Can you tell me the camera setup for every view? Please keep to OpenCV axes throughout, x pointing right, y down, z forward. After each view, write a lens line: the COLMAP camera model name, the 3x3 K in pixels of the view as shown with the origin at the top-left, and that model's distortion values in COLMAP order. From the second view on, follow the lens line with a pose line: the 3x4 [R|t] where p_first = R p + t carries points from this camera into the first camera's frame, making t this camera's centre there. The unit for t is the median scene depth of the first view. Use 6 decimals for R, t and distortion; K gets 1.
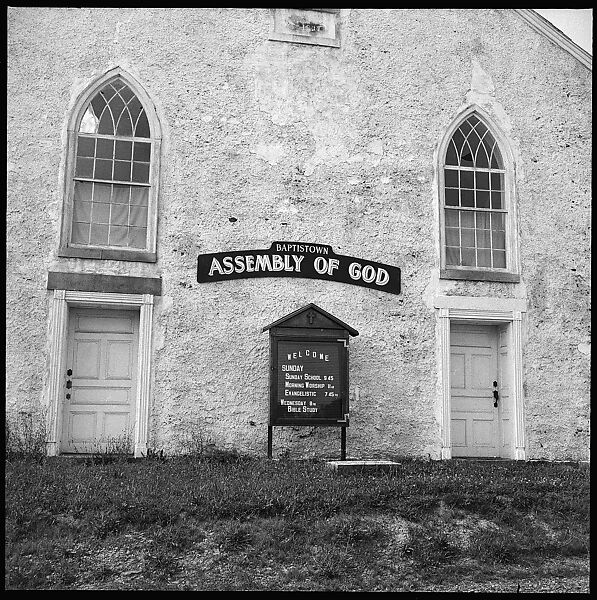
lens RADIAL K [[777.2, 0, 297.7], [0, 777.2, 299.4], [0, 0, 1]] dist [0.014878, -0.083615]
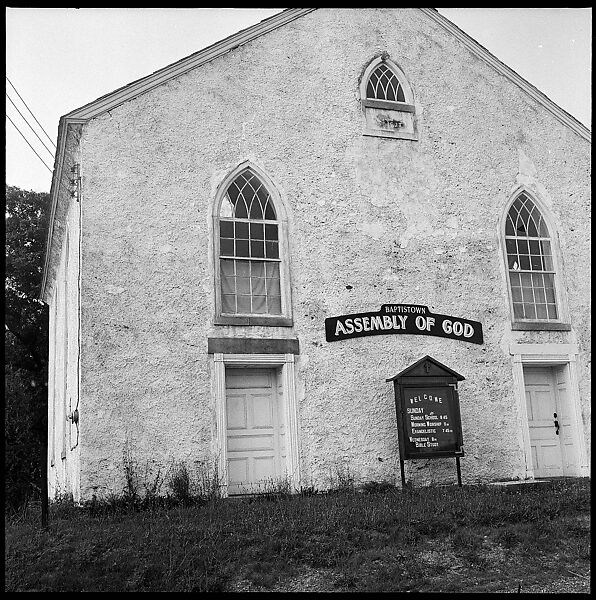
lens RADIAL K [[777.2, 0, 297.2], [0, 777.2, 299.4], [0, 0, 1]] dist [0.014878, -0.083615]
pose [[0.989652, -0.032998, 0.139645, -0.324107], [0.040518, 0.997858, -0.051350, -0.026235], [-0.137651, 0.056477, 0.988869, -0.156612]]
